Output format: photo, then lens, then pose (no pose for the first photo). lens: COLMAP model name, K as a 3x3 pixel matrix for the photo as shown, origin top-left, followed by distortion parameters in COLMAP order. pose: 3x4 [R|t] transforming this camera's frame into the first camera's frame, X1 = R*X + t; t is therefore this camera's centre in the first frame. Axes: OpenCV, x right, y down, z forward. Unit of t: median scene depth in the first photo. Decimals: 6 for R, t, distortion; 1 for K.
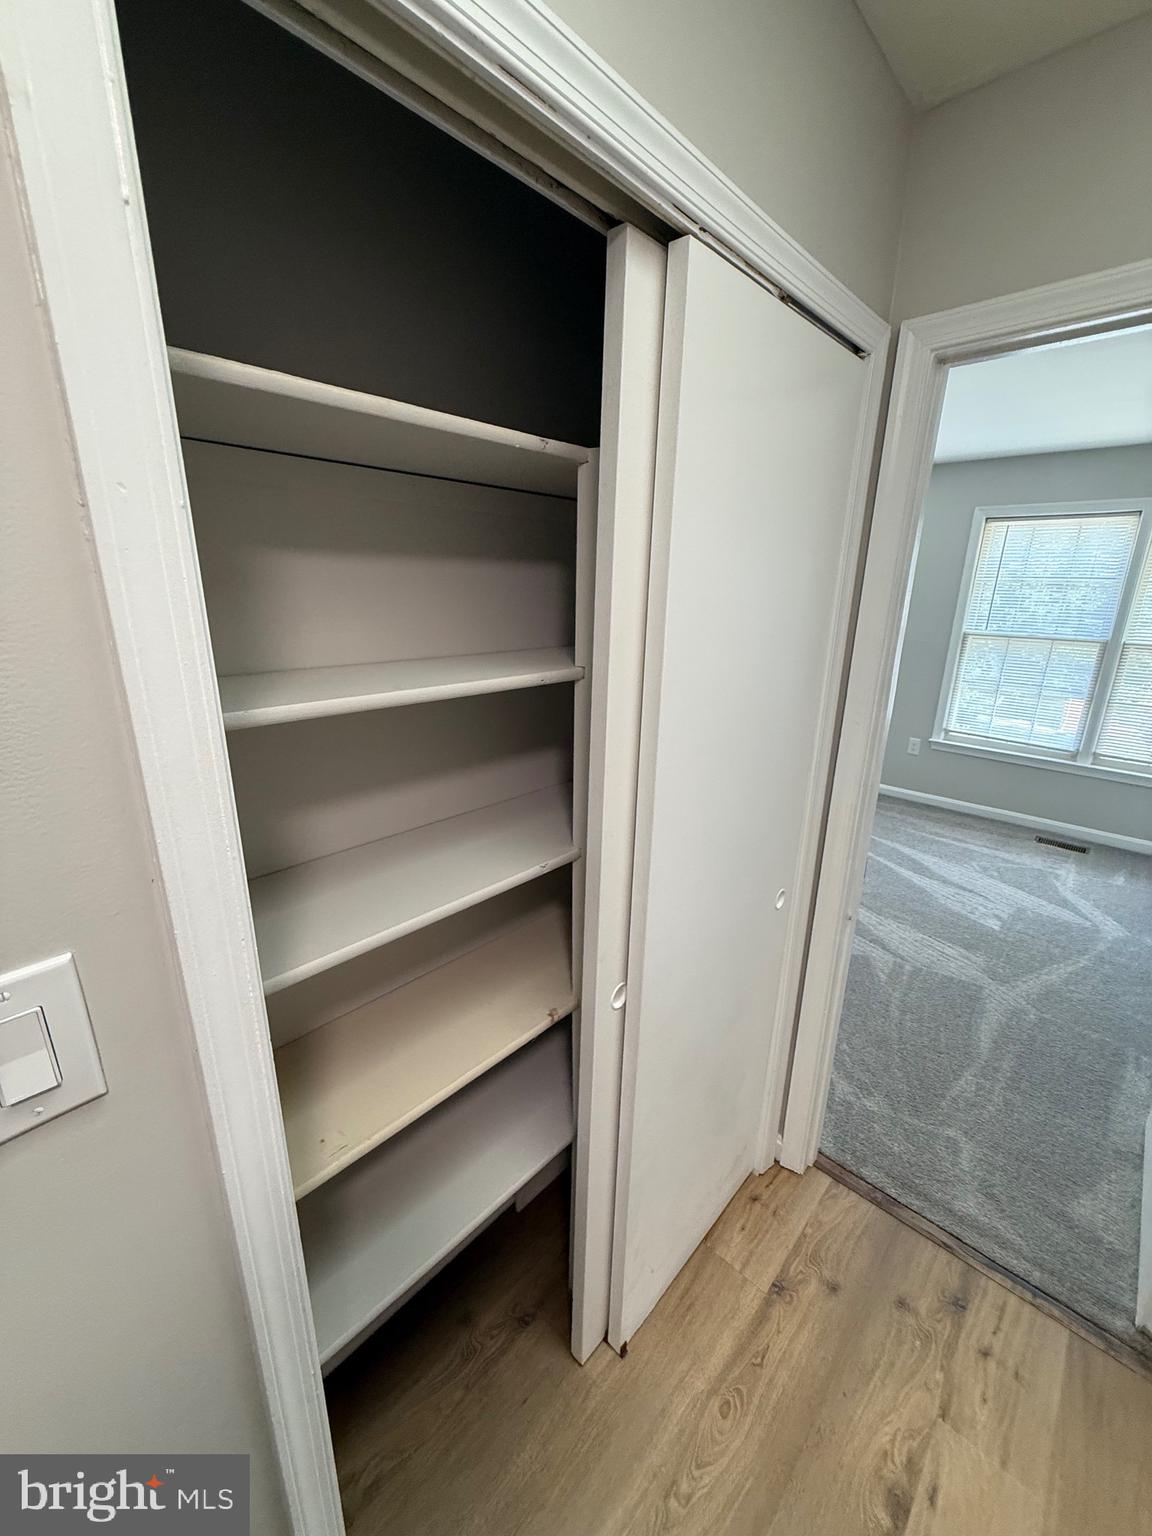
lens RADIAL K [[619.1, 0, 577.9], [0, 619.1, 766.4], [0, 0, 1]] dist [-0.000917, -0.000159]
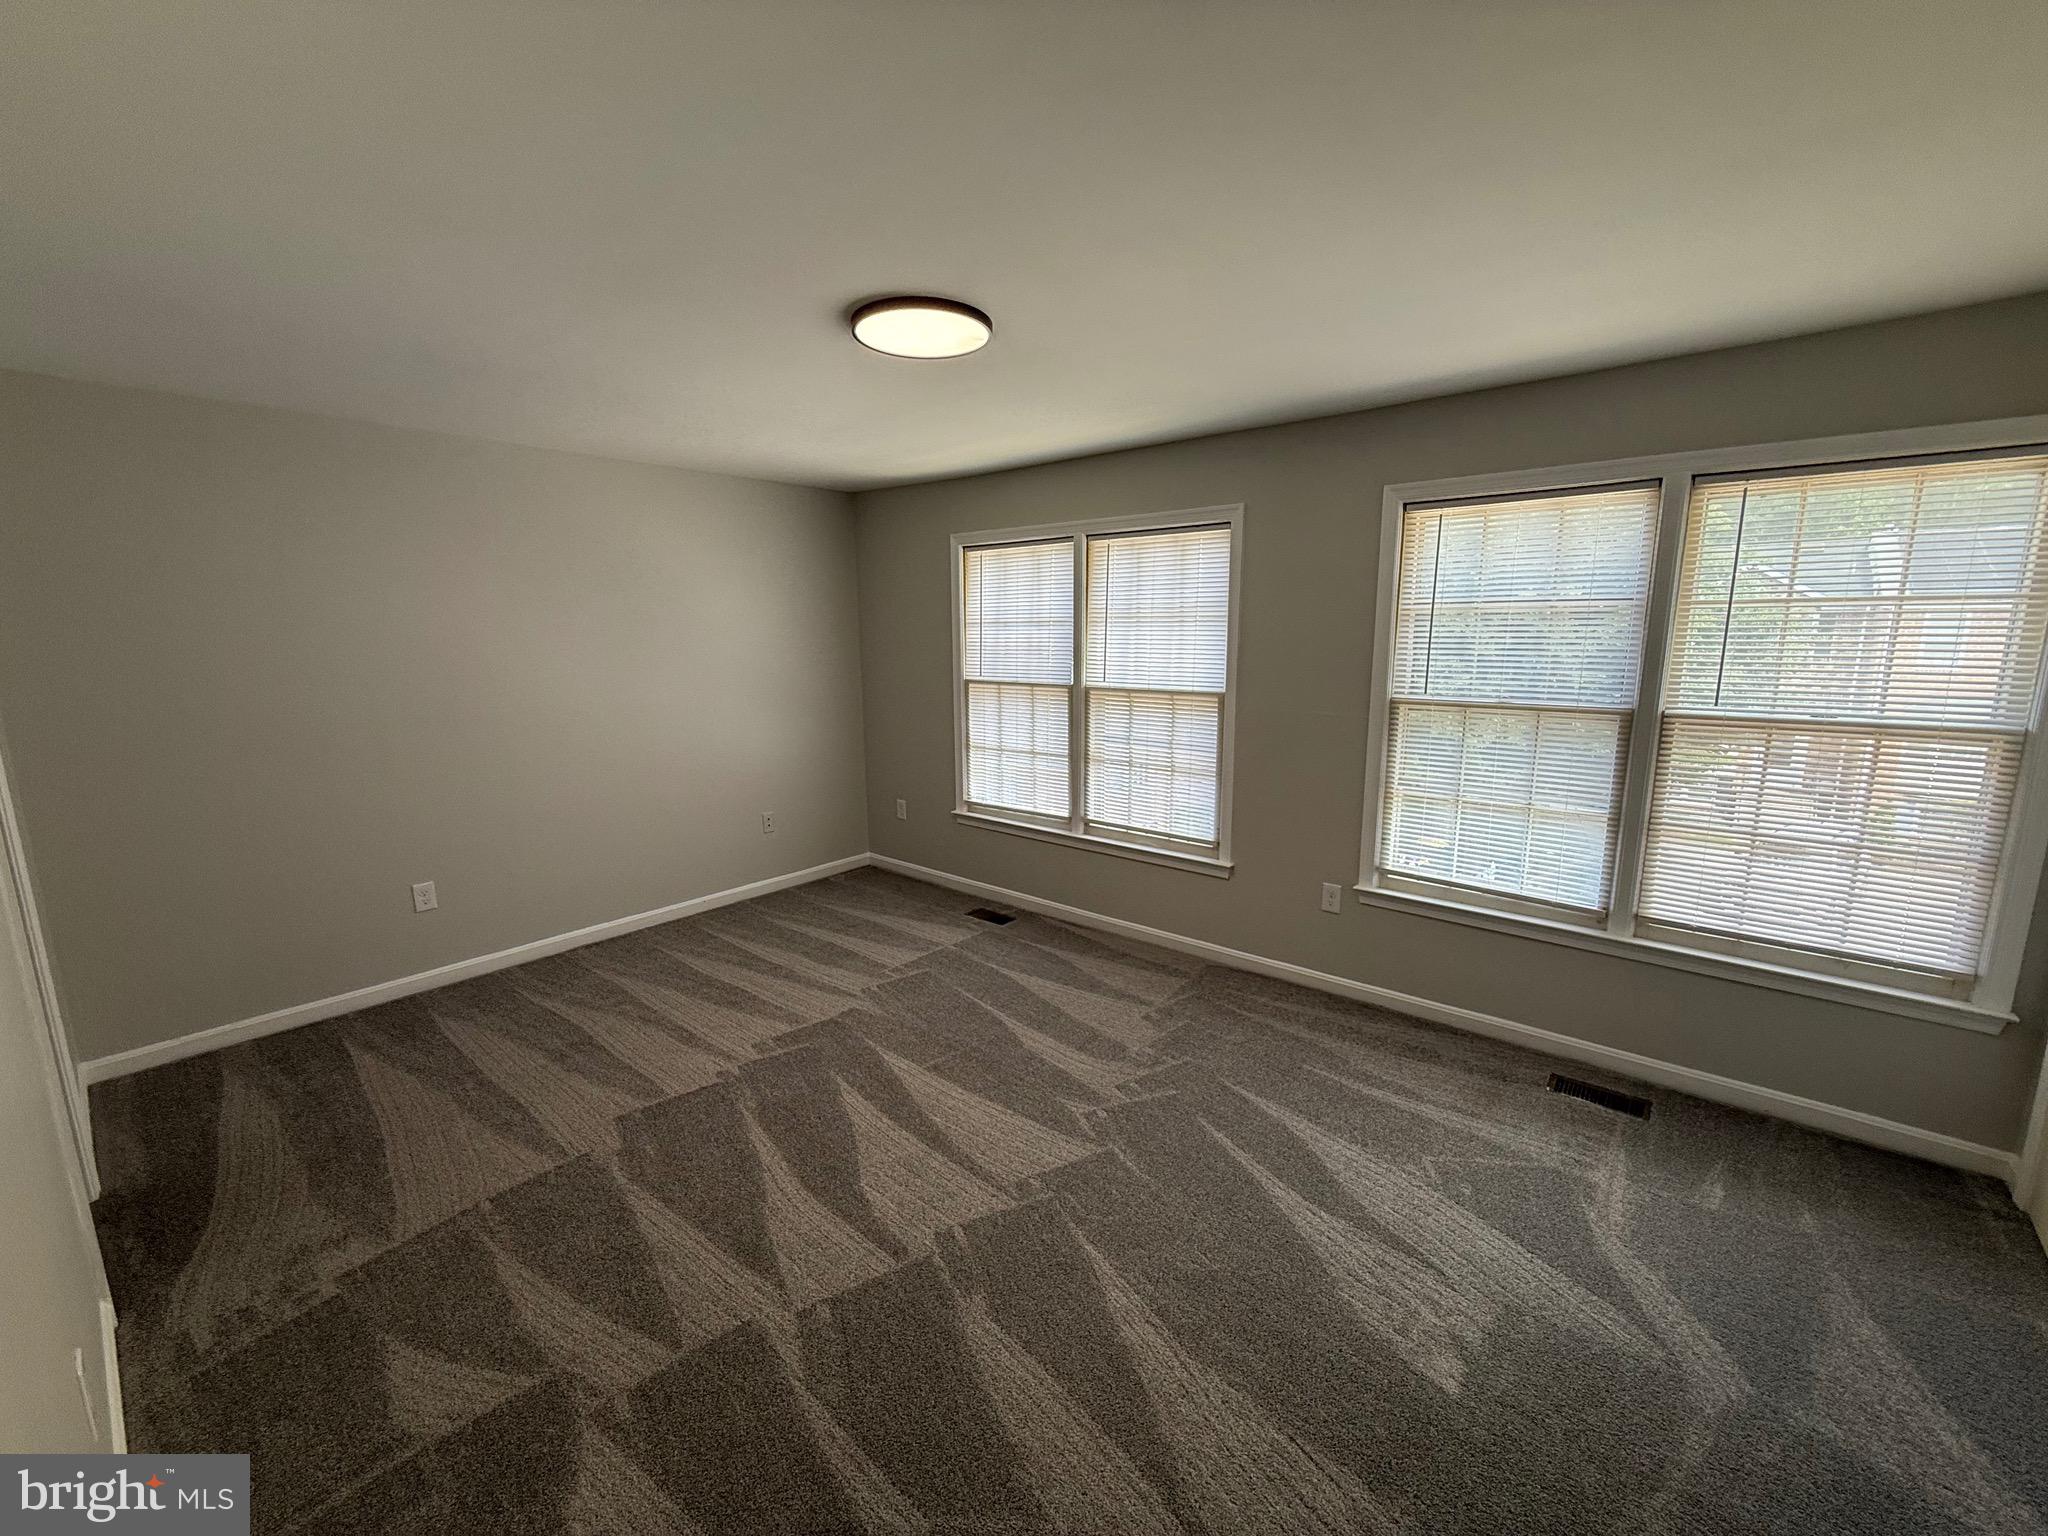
lens RADIAL K [[816.5, 0, 1032.3], [0, 816.5, 768.4], [0, 0, 1]] dist [-0.000189, 0.000528]
pose [[0.998569, -0.033761, 0.041465, 0.312719], [0.038484, 0.992154, -0.118950, -0.091759], [-0.037124, 0.120375, 0.992034, 0.329213]]
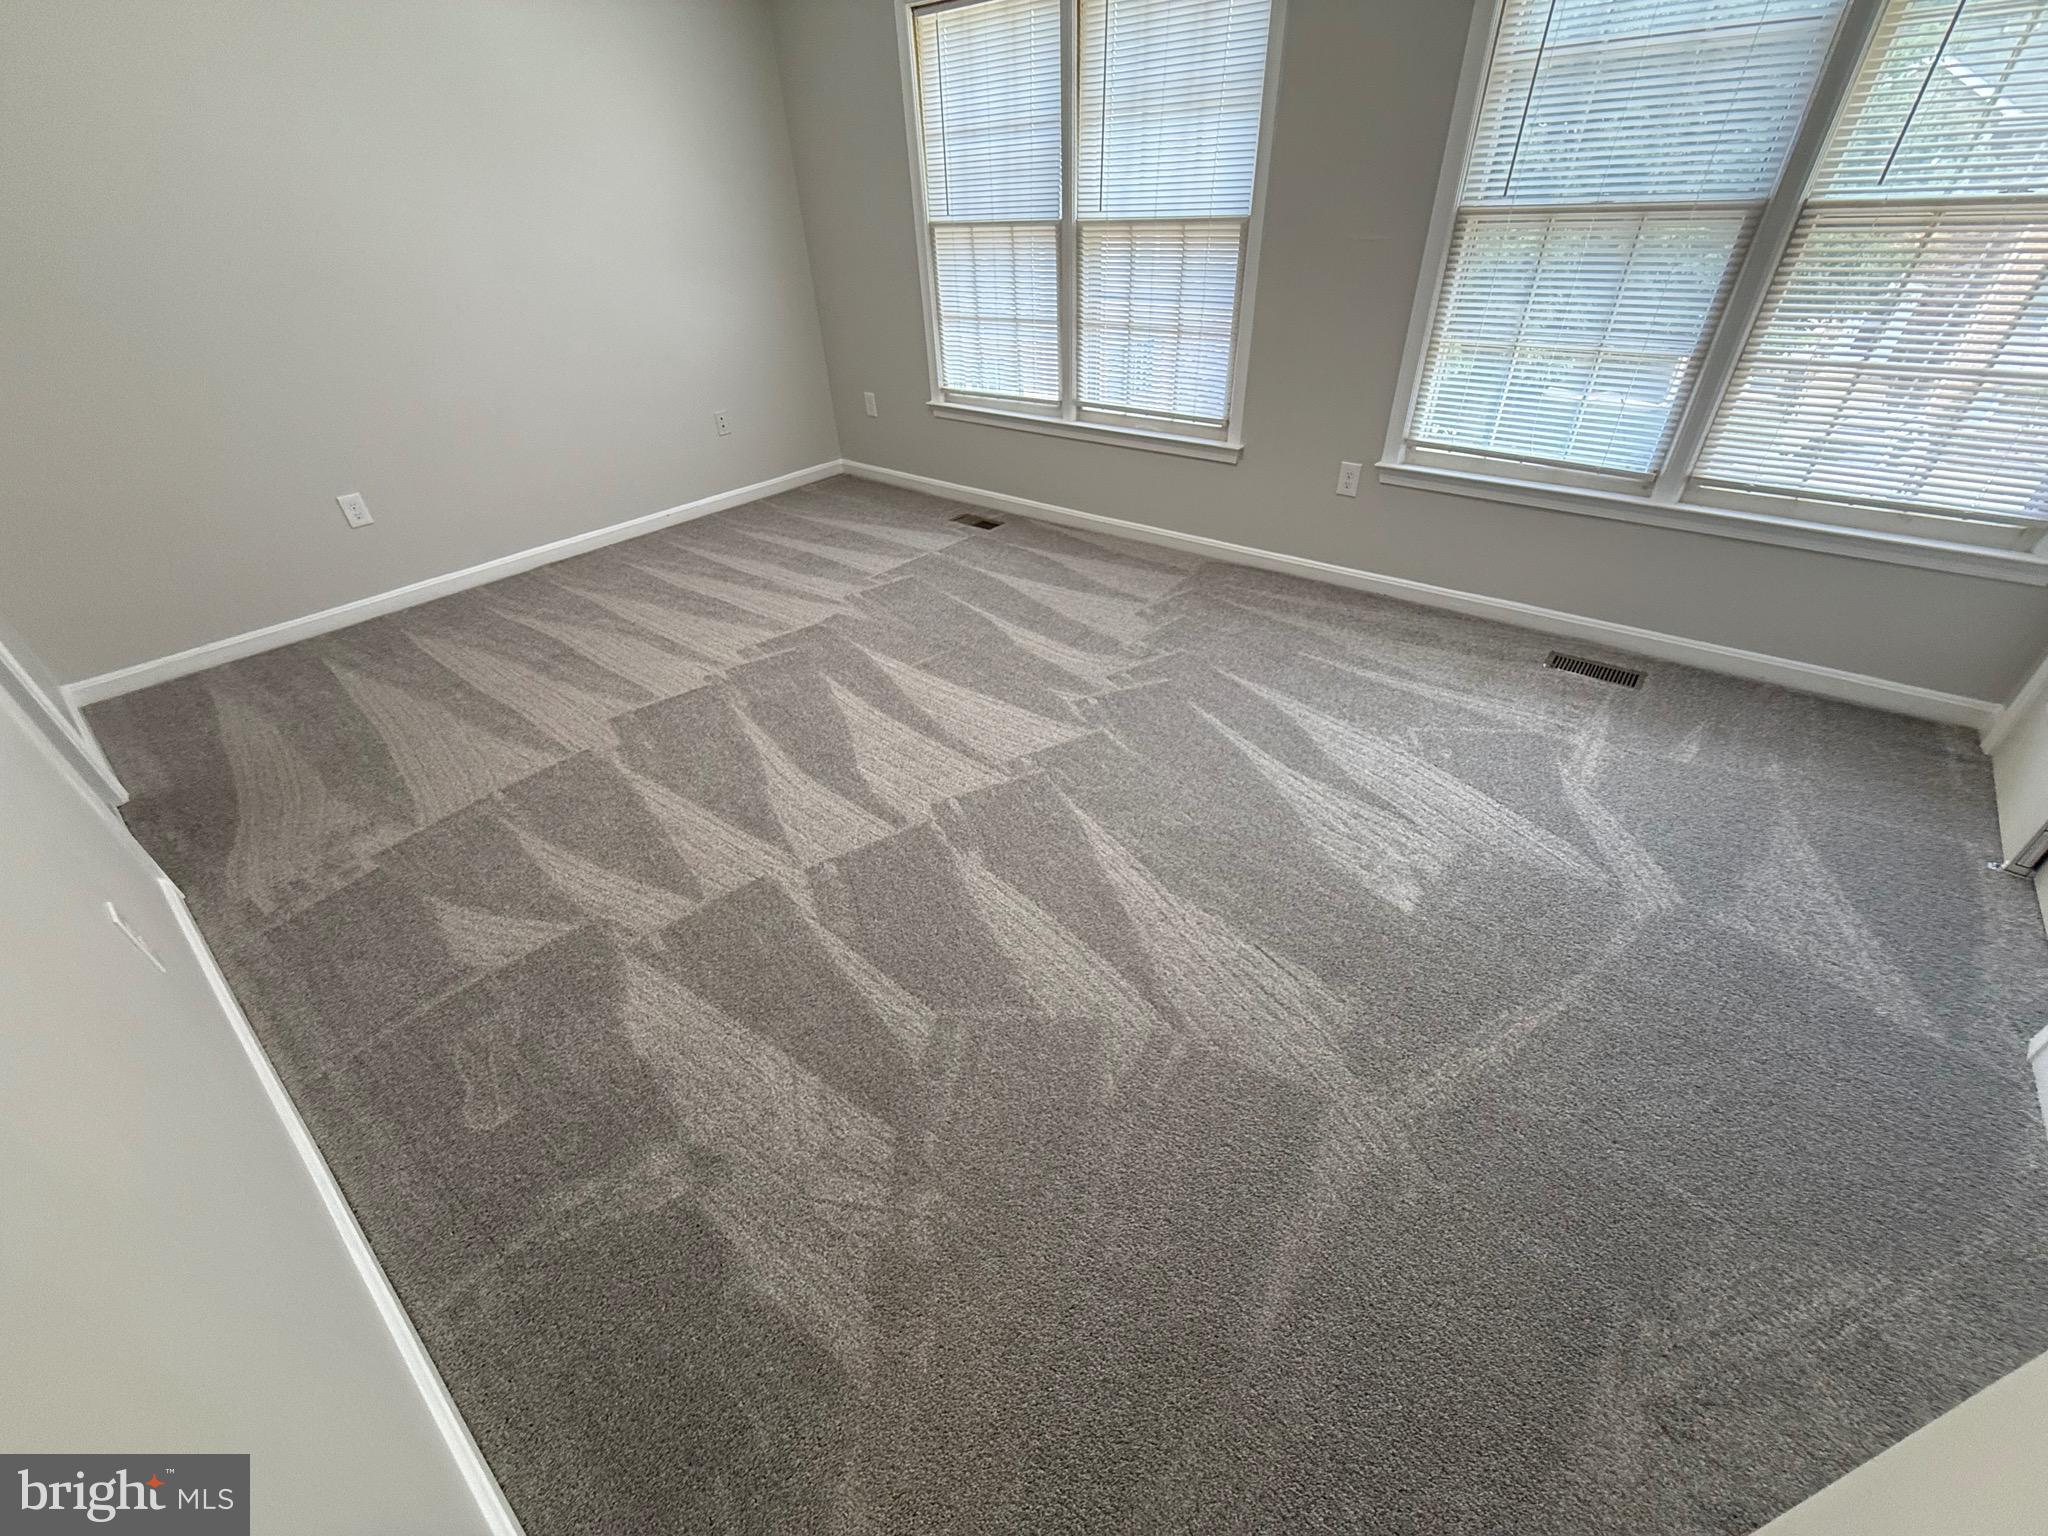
lens RADIAL K [[816.9, 0, 1030.7], [0, 816.9, 771.5], [0, 0, 1]] dist [0.000665, -0.000030]
pose [[0.996797, -0.078481, 0.015389, 0.322978], [0.069616, 0.946177, 0.316074, -0.045391], [-0.039367, -0.313990, 0.948610, 0.376375]]
